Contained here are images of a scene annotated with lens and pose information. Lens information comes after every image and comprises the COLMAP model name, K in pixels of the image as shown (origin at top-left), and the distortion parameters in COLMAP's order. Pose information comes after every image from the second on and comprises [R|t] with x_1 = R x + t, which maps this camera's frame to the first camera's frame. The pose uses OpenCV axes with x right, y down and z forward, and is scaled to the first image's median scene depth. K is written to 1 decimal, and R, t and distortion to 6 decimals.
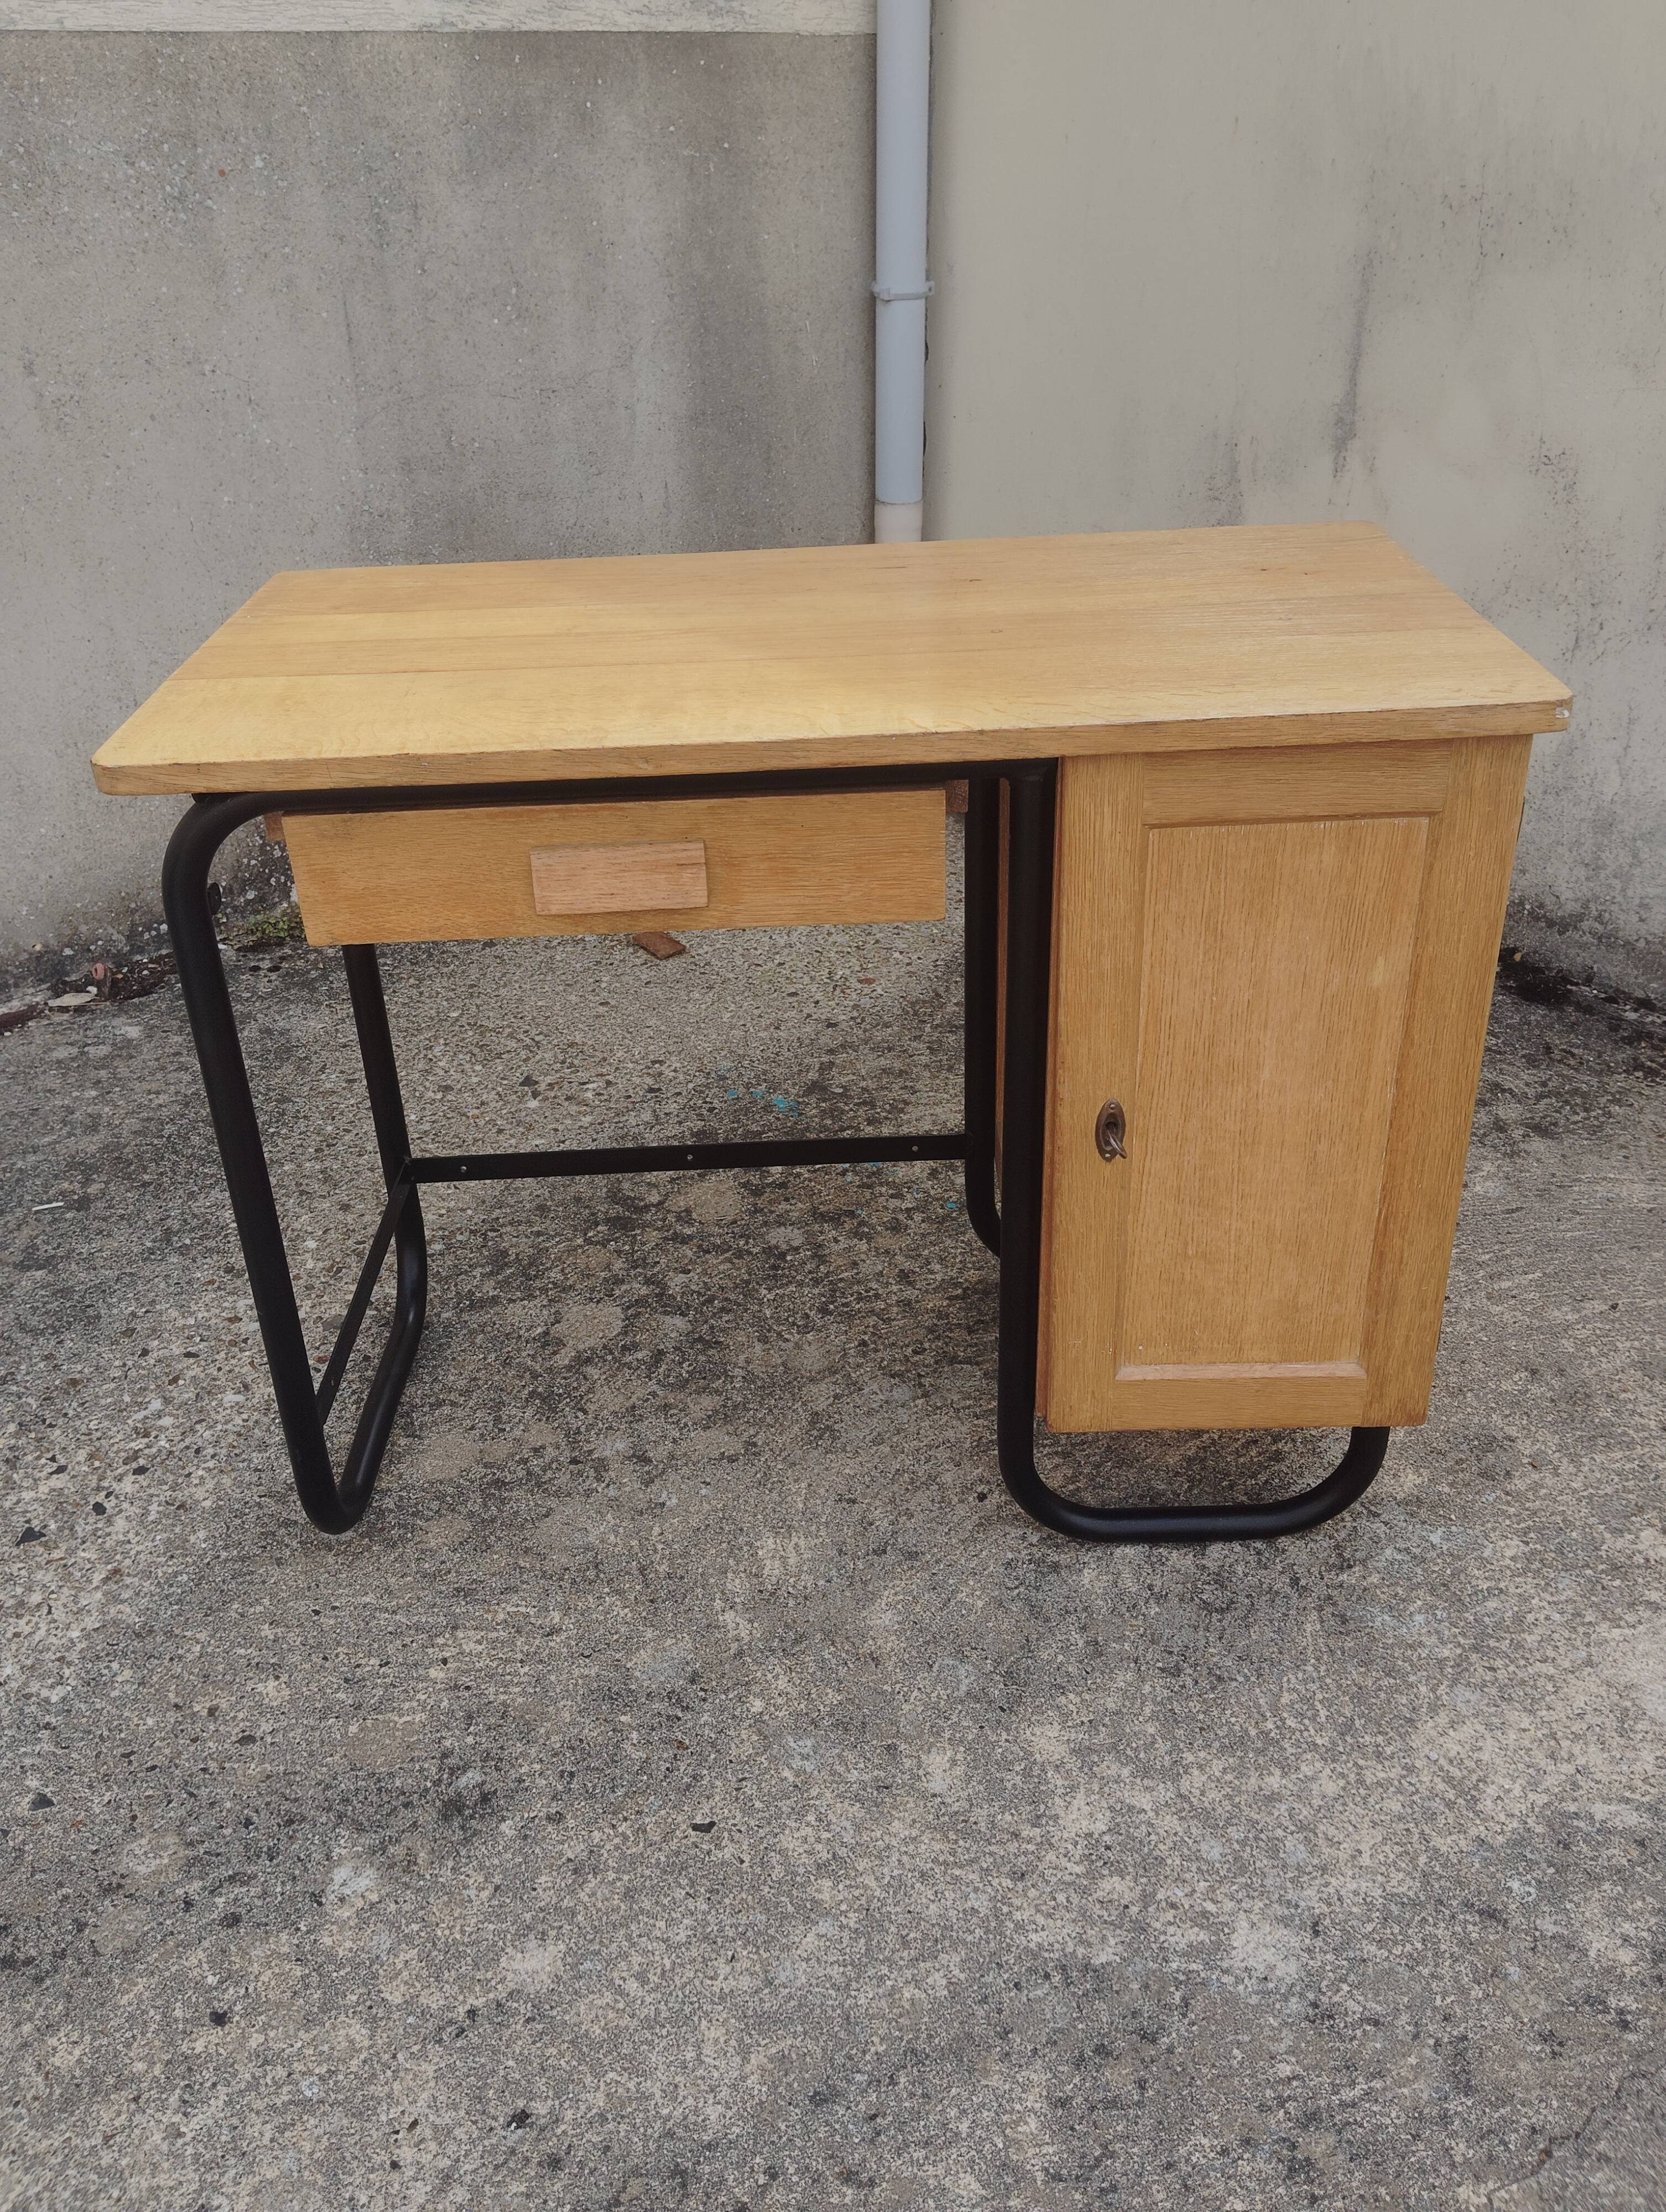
lens RADIAL K [[1815.4, 0, 833.0], [0, 1815.4, 1106.0], [0, 0, 1]] dist [0.103010, -0.217348]
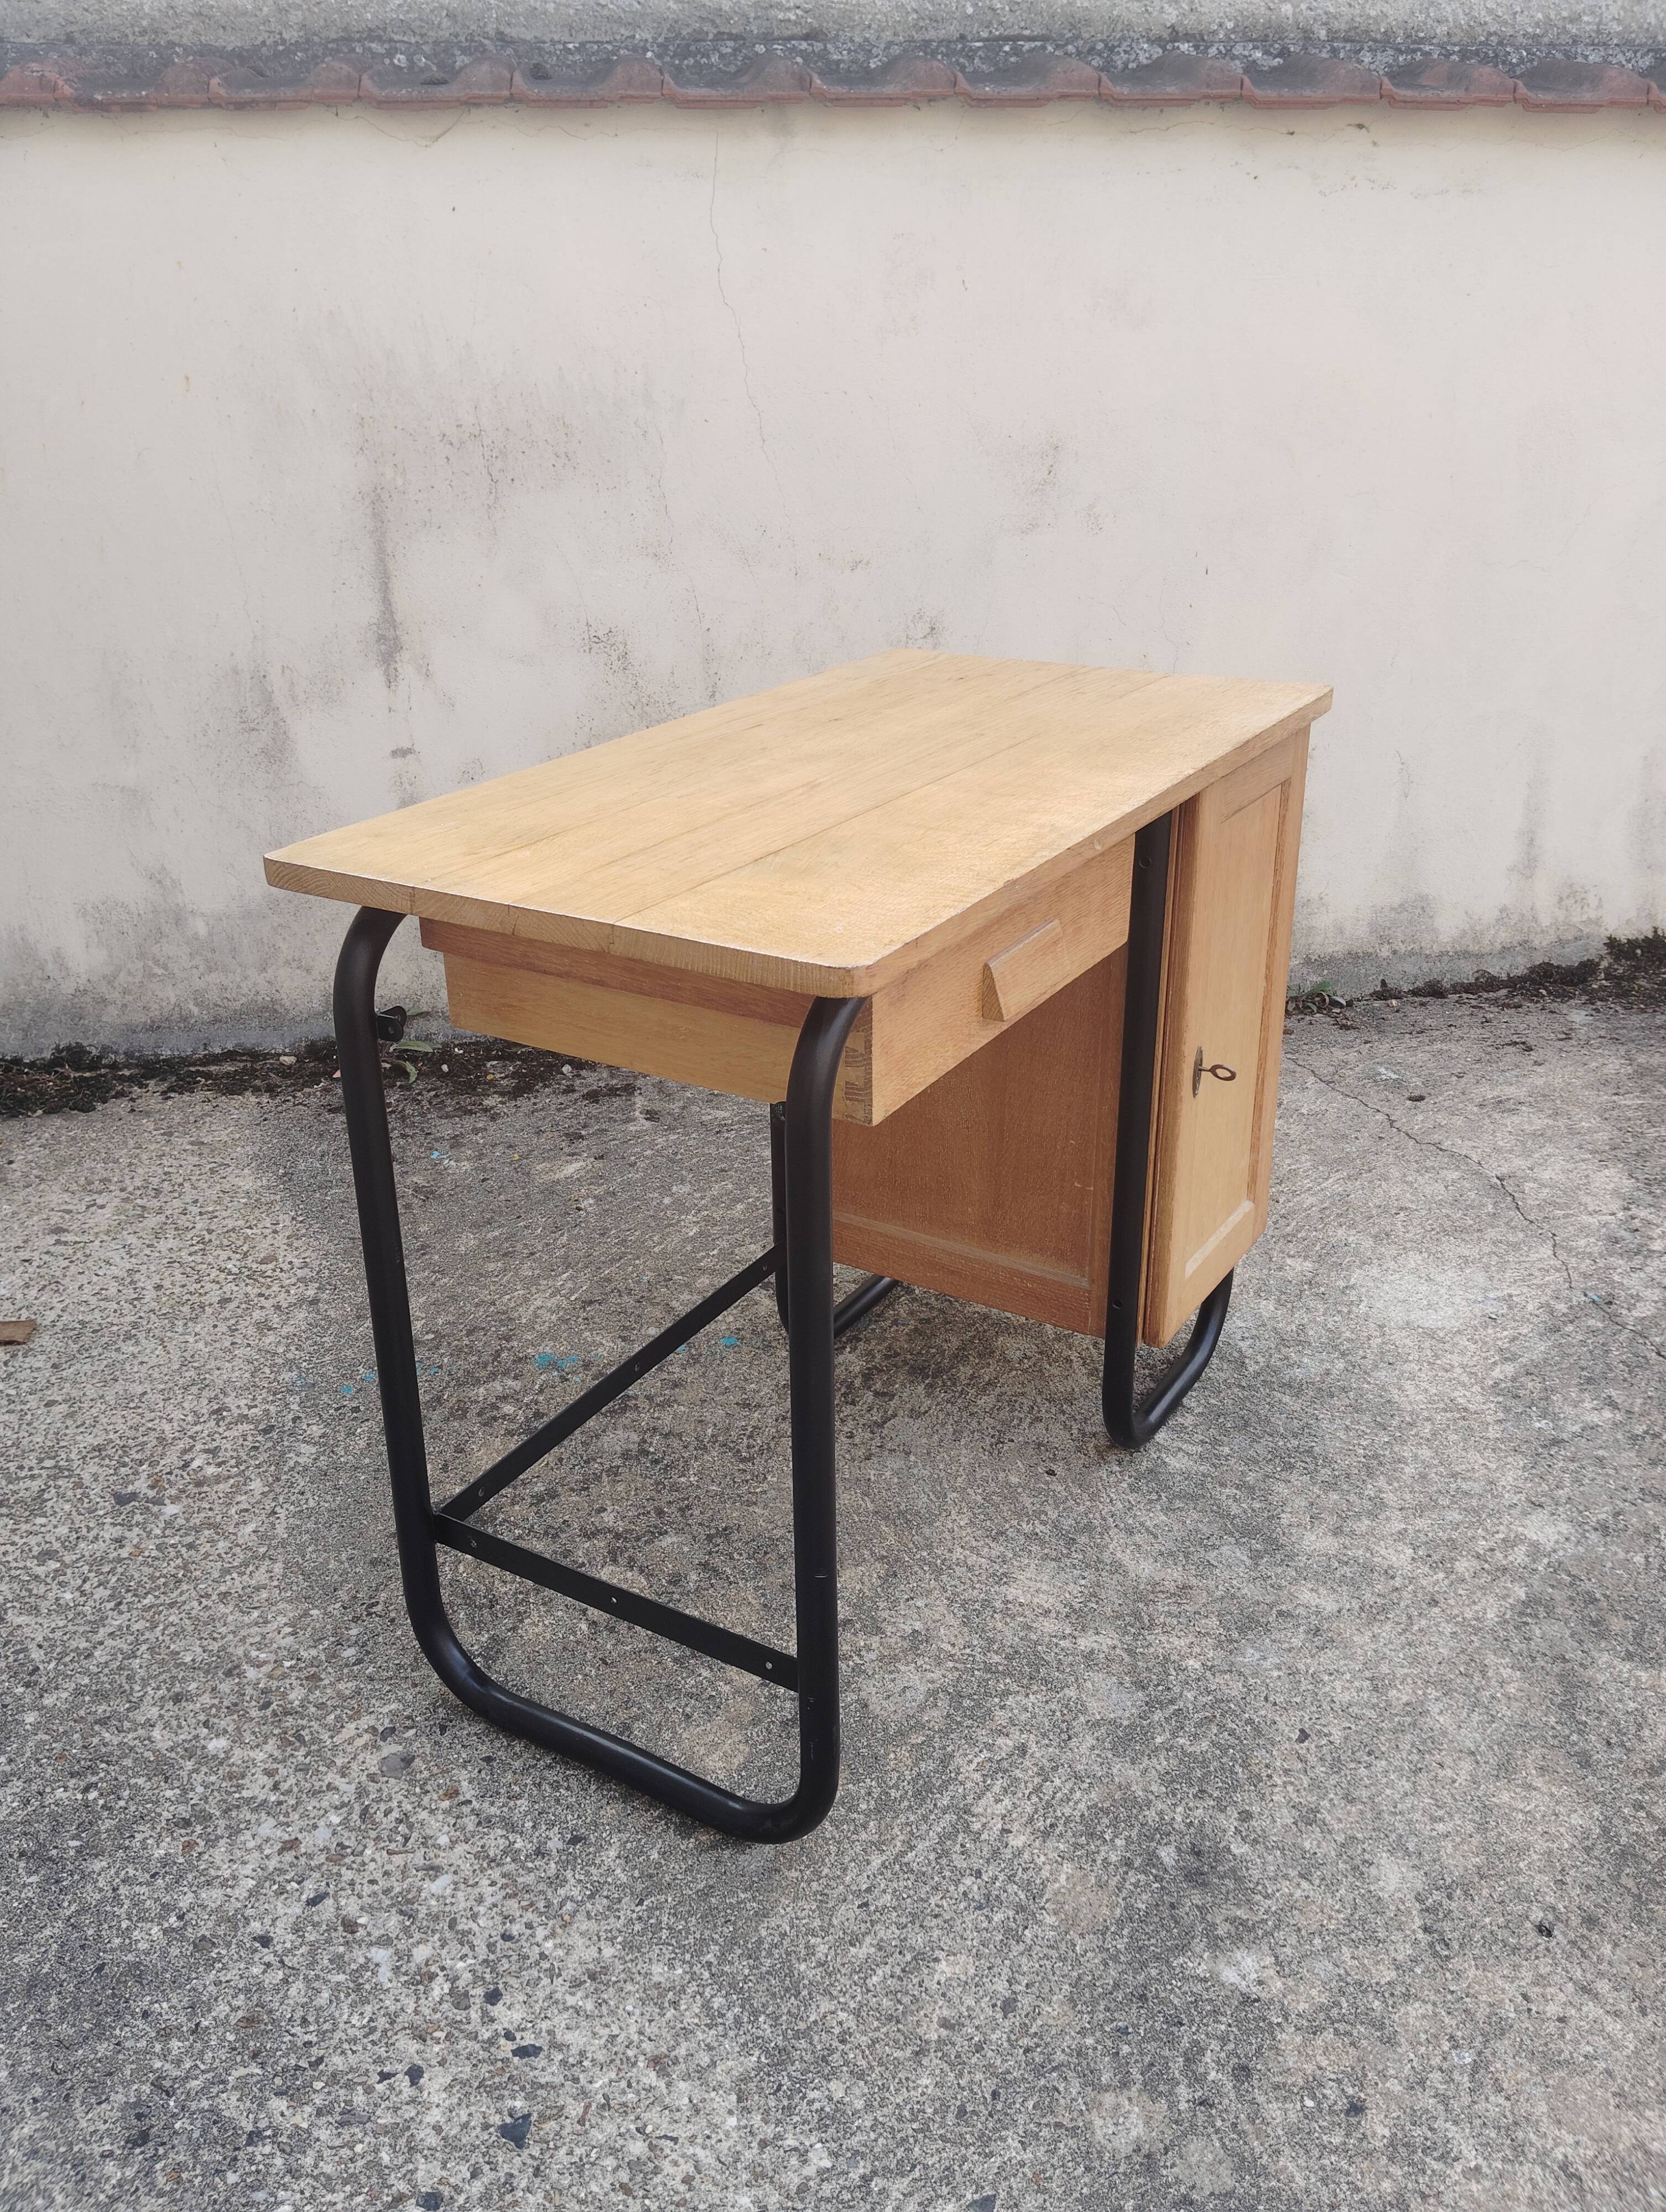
lens RADIAL K [[1804.5, 0, 833.0], [0, 1804.5, 1106.0], [0, 0, 1]] dist [0.077795, -0.177537]
pose [[0.523516, -0.313256, 0.792339, -0.888647], [0.421345, 0.903470, 0.078801, -0.153157], [-0.740540, 0.292595, 0.604970, 0.374695]]
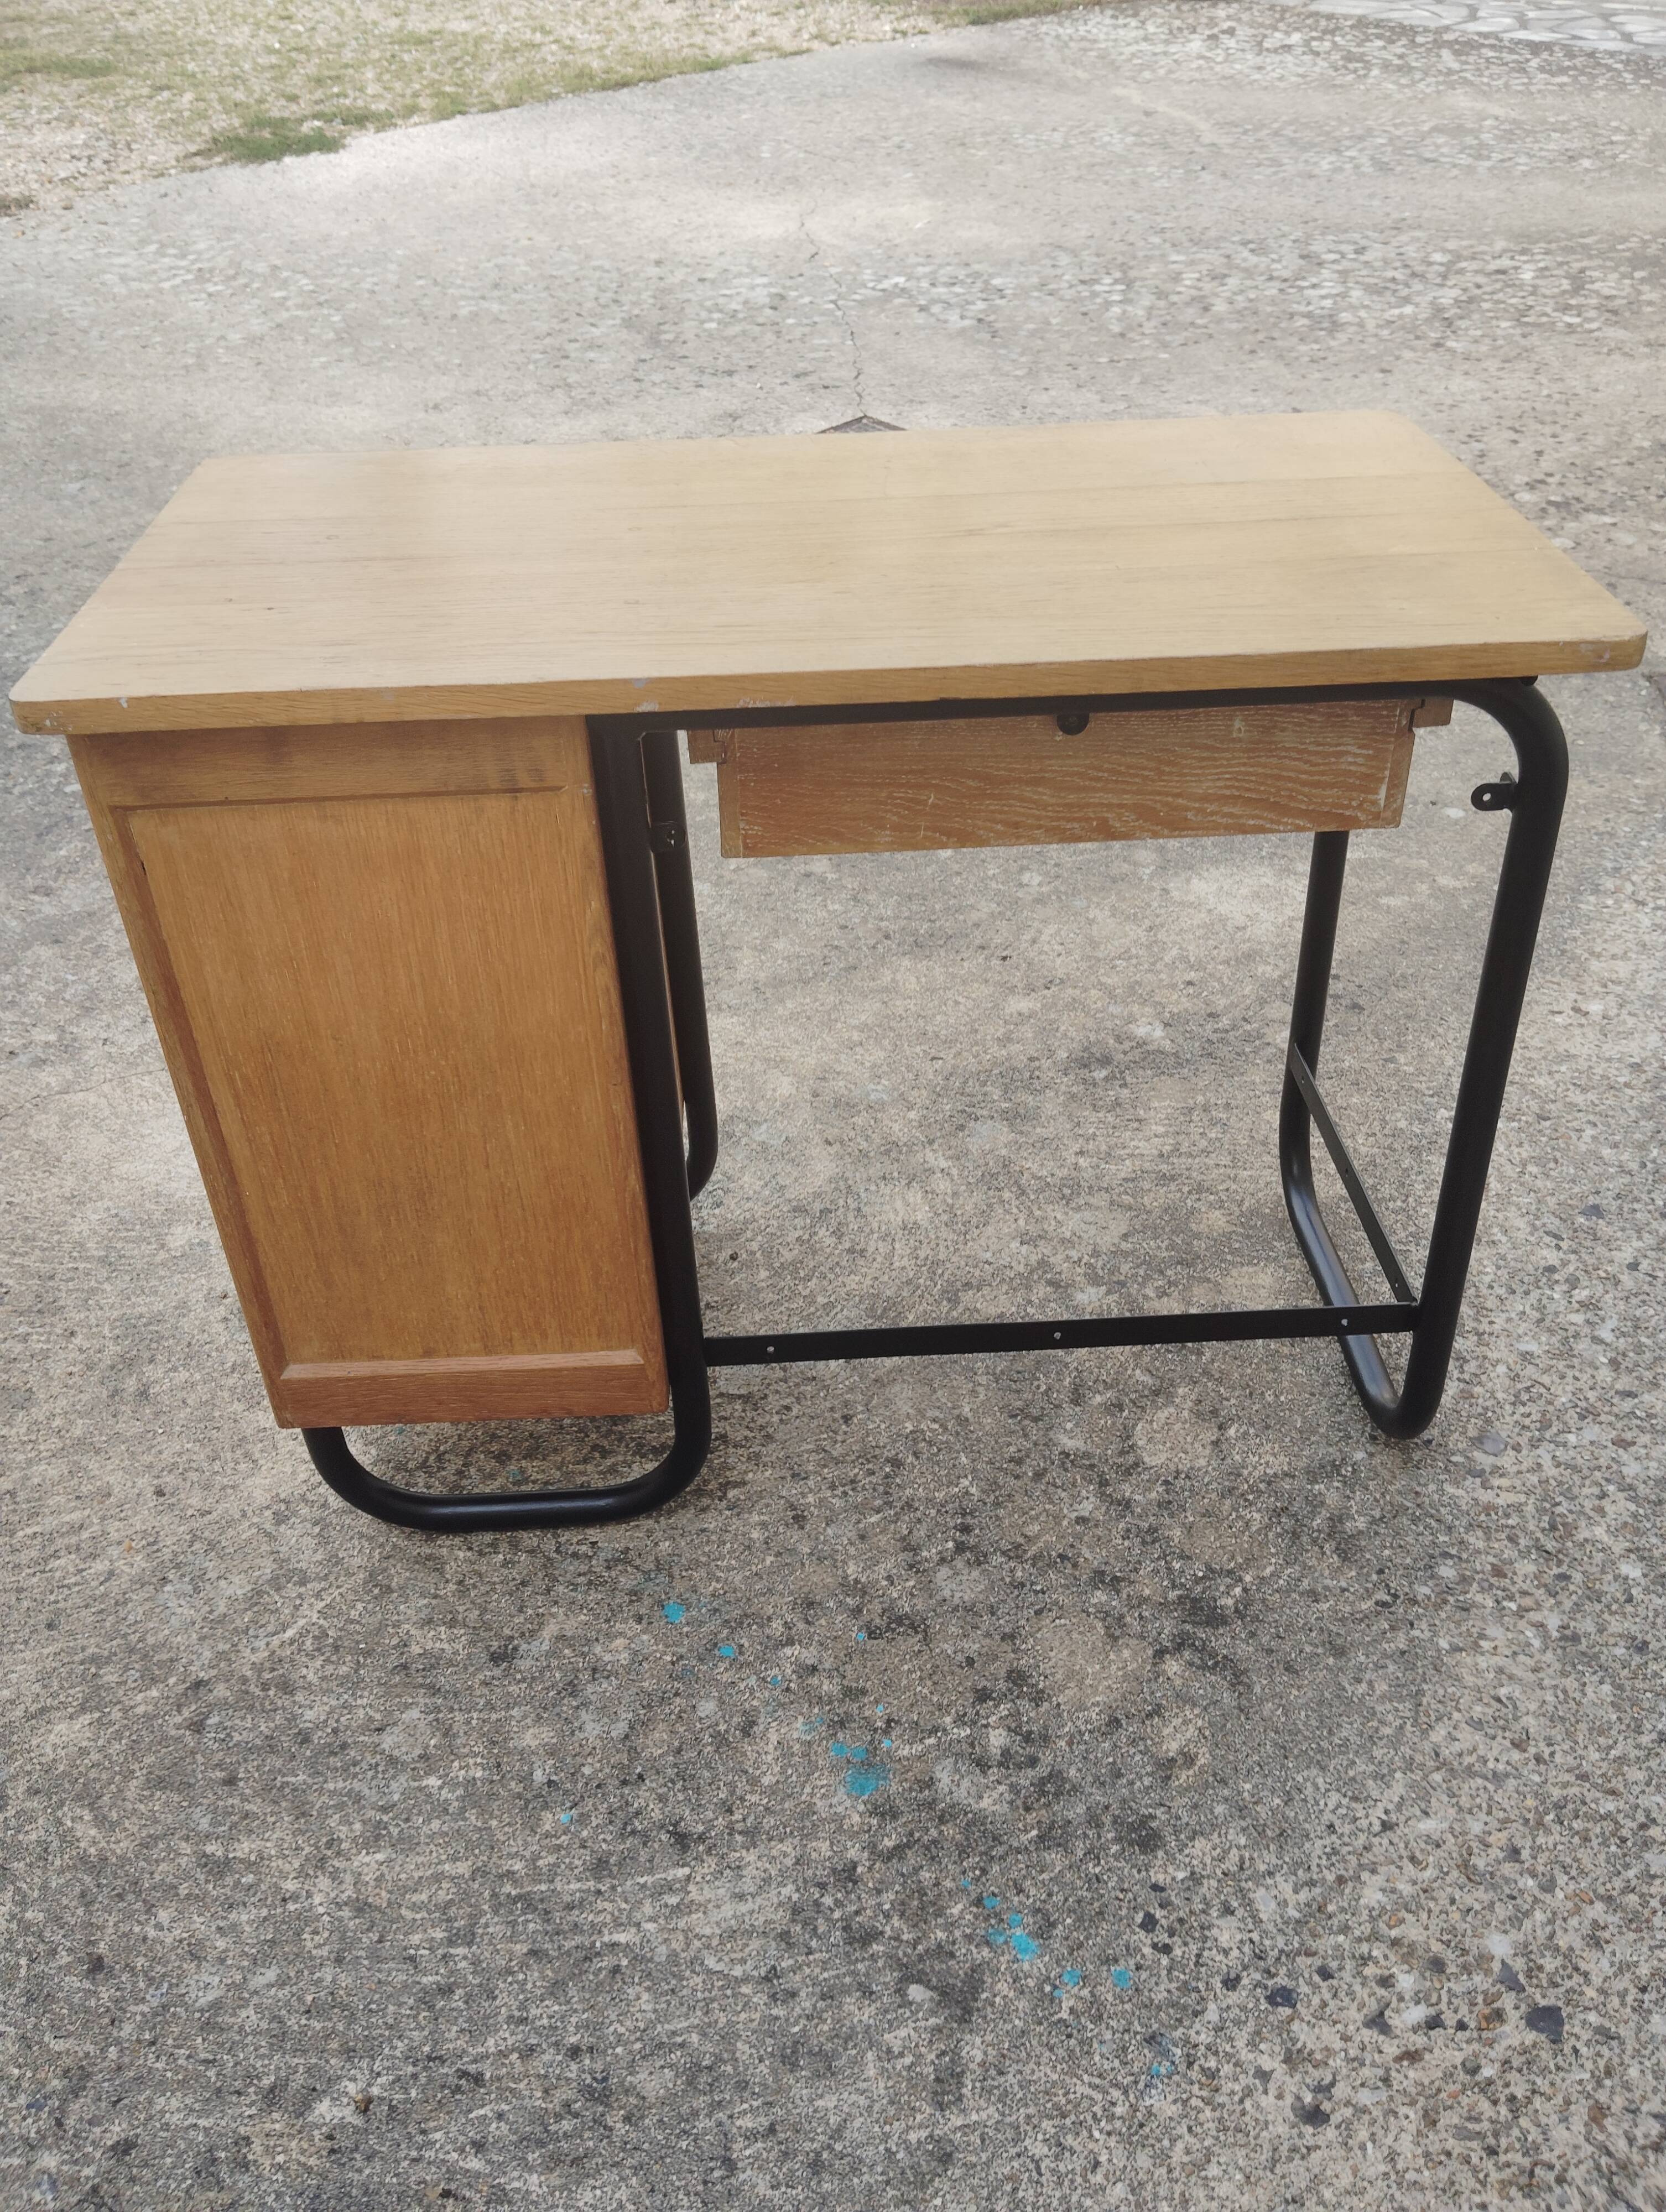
lens RADIAL K [[1781.8, 0, 804.1], [0, 1781.8, 1091.9], [0, 0, 1]] dist [0.089961, -0.172119]
pose [[-0.997126, 0.071684, 0.024521, 0.005846], [0.052191, 0.415324, 0.908175, -0.875581], [0.054917, 0.906845, -0.417871, 1.478205]]
